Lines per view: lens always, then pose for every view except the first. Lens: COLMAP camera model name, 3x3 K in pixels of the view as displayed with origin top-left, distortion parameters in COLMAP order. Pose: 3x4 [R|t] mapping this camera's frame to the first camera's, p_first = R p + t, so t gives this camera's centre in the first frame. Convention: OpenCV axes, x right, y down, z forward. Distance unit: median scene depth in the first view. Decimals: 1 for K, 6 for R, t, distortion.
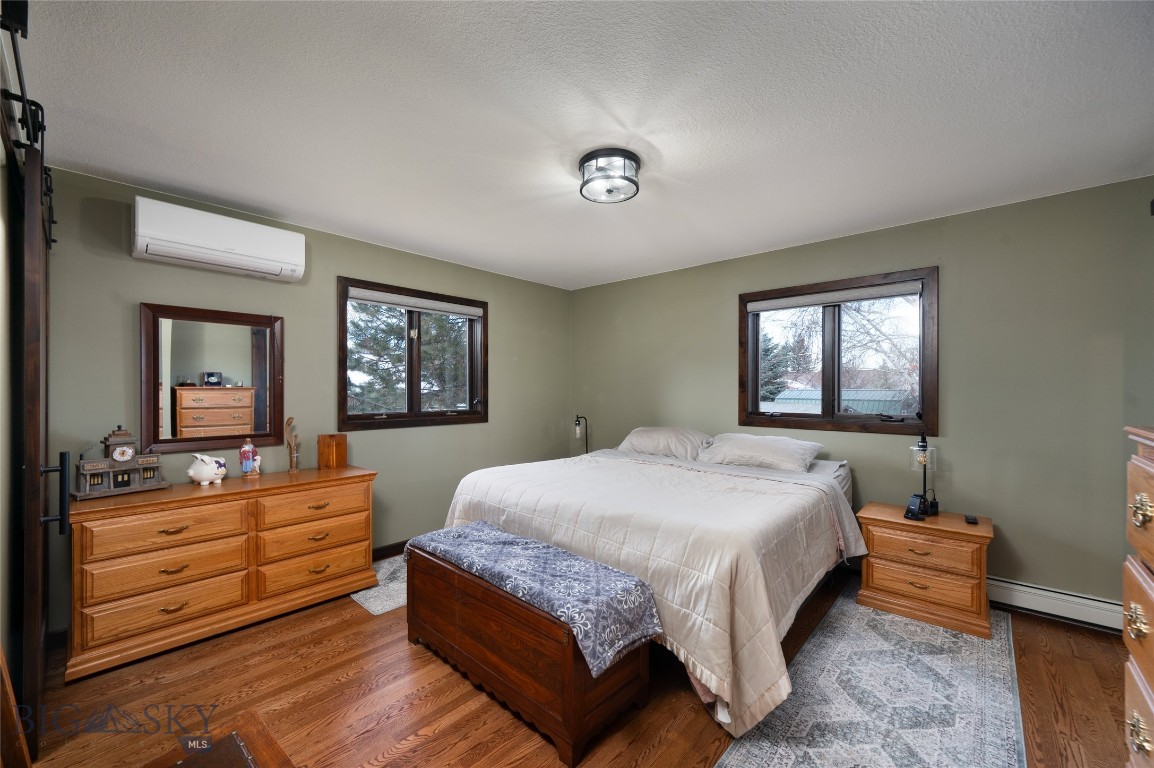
lens RADIAL K [[451.9, 0, 577.0], [0, 451.9, 384.0], [0, 0, 1]] dist [-0.008611, -0.000171]
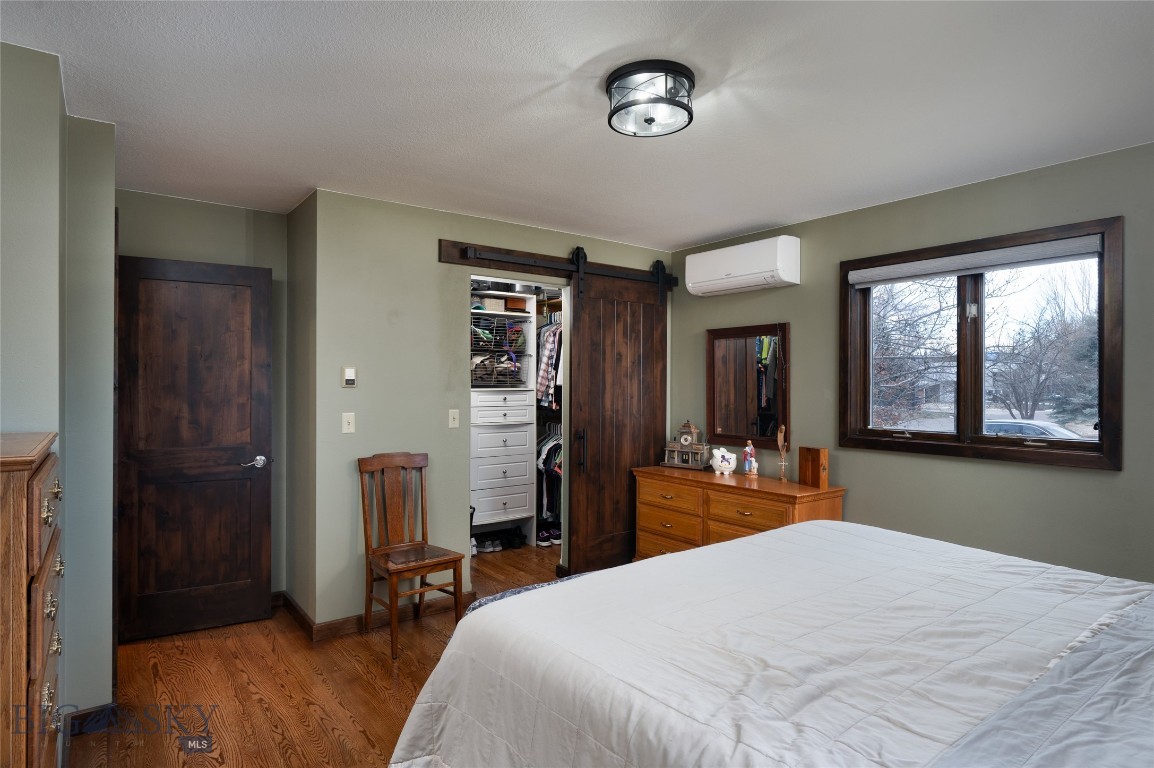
lens RADIAL K [[627.2, 0, 577.0], [0, 627.2, 384.0], [0, 0, 1]] dist [-0.000888, -0.000060]
pose [[-0.187135, -0.002306, -0.982331, 0.952026], [0.008028, 0.999960, -0.003877, -0.016857], [0.982301, -0.008611, -0.187109, 0.971259]]
